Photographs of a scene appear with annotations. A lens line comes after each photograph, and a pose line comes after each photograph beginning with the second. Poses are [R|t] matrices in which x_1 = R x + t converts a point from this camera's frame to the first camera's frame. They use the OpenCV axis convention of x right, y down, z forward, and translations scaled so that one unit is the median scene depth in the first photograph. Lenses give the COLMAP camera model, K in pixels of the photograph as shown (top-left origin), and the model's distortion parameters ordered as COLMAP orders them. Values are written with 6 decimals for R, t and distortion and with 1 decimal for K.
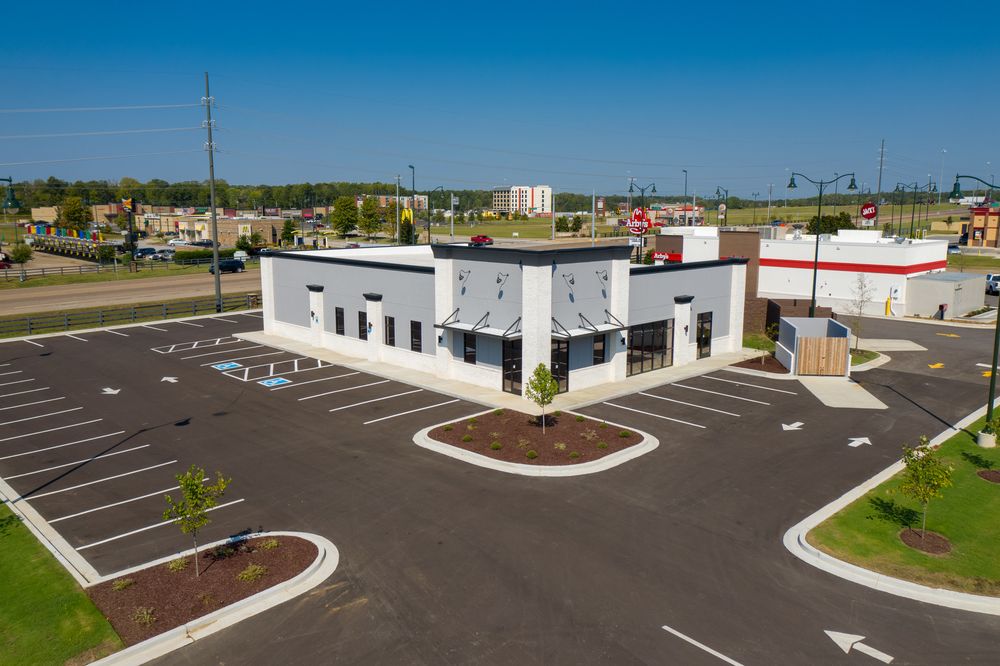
lens RADIAL K [[795.5, 0, 500.0], [0, 795.5, 333.0], [0, 0, 1]] dist [-0.004721, -0.003634]
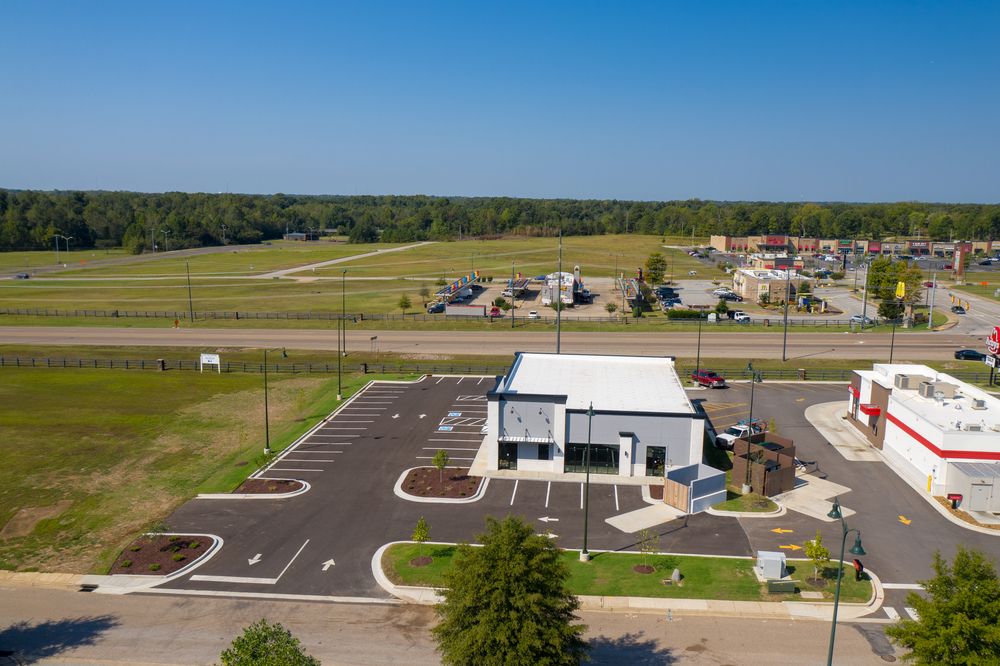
lens RADIAL K [[795.5, 0, 500.0], [0, 795.5, 333.0], [0, 0, 1]] dist [-0.004721, -0.003634]
pose [[0.635902, 0.133298, -0.760171, 1.277349], [-0.135429, 0.988961, 0.060128, -0.310378], [0.759795, 0.064714, 0.646935, -0.209613]]
